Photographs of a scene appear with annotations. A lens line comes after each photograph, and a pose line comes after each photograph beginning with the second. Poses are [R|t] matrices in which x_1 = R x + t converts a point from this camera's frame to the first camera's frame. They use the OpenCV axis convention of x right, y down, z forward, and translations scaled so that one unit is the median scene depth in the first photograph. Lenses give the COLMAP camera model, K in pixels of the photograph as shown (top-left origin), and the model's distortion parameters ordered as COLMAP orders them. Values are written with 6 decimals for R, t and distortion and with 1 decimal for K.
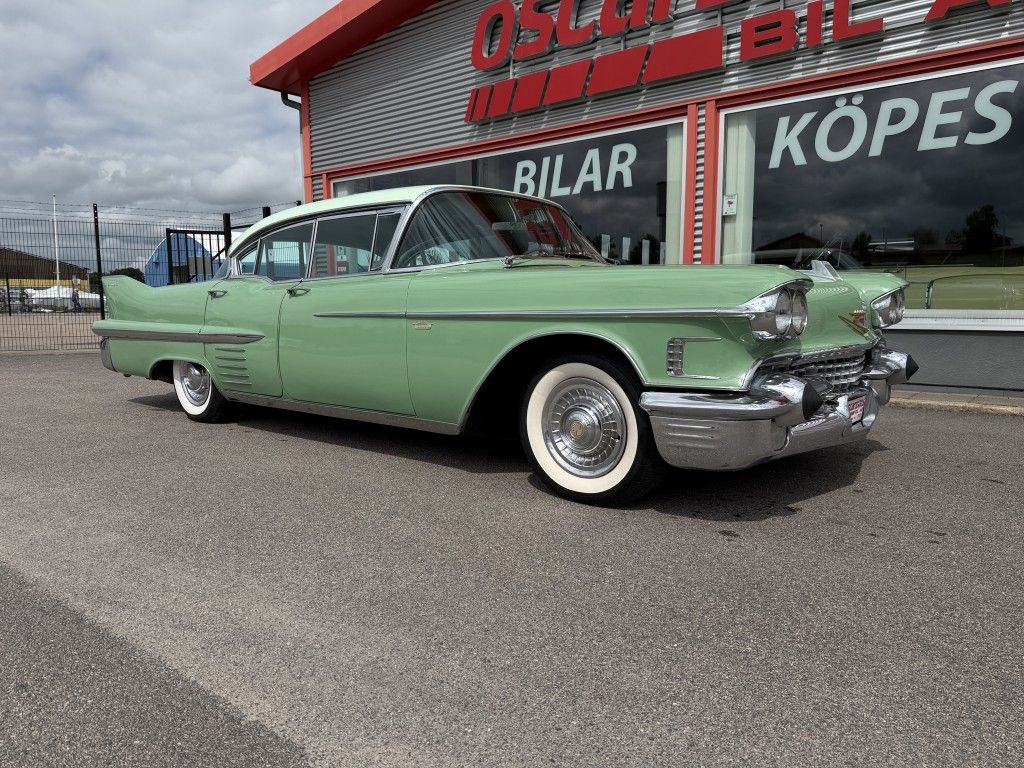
lens RADIAL K [[714.2, 0, 499.7], [0, 714.2, 392.2], [0, 0, 1]] dist [0.021259, -0.032074]
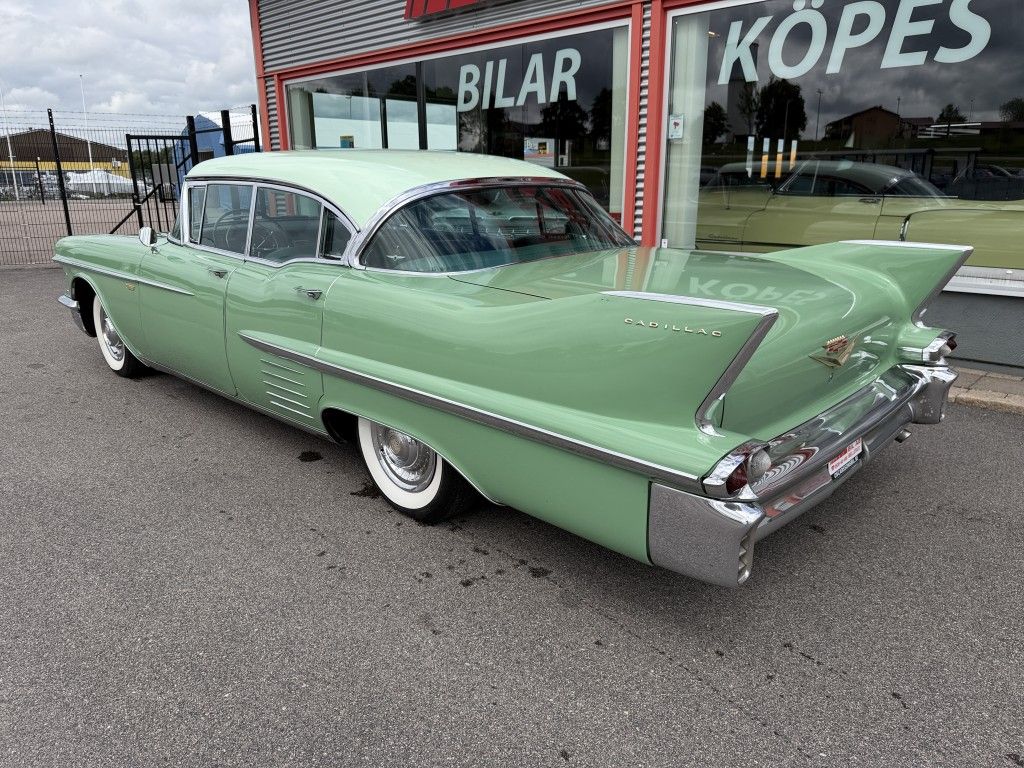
lens RADIAL K [[714.2, 0, 502.8], [0, 714.2, 392.4], [0, 0, 1]] dist [0.021259, -0.032074]
pose [[0.997709, 0.016438, -0.065624, 0.158645], [-0.005465, 0.986444, 0.164009, -0.075796], [0.067430, -0.163274, 0.984274, 0.063119]]
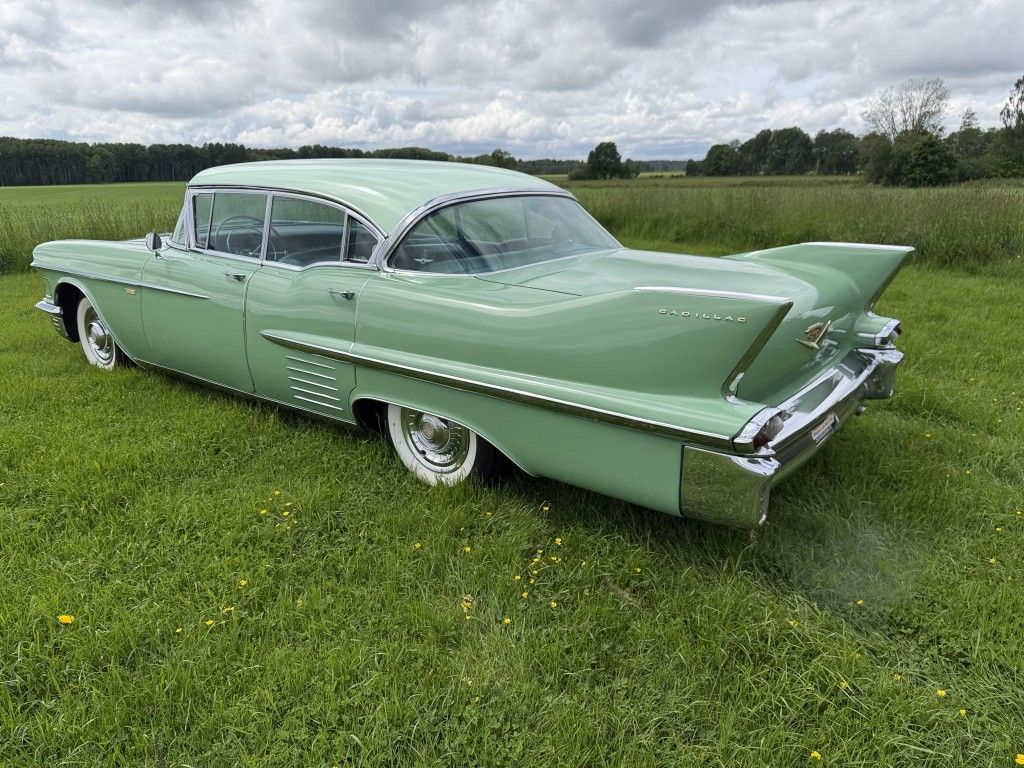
lens RADIAL K [[714.2, 0, 493.8], [0, 714.2, 401.3], [0, 0, 1]] dist [0.021259, -0.032074]
pose [[0.999666, -0.008657, 0.024365, 0.106572], [0.004326, 0.985005, 0.172470, -0.074745], [-0.025493, -0.172306, 0.984713, 0.015336]]
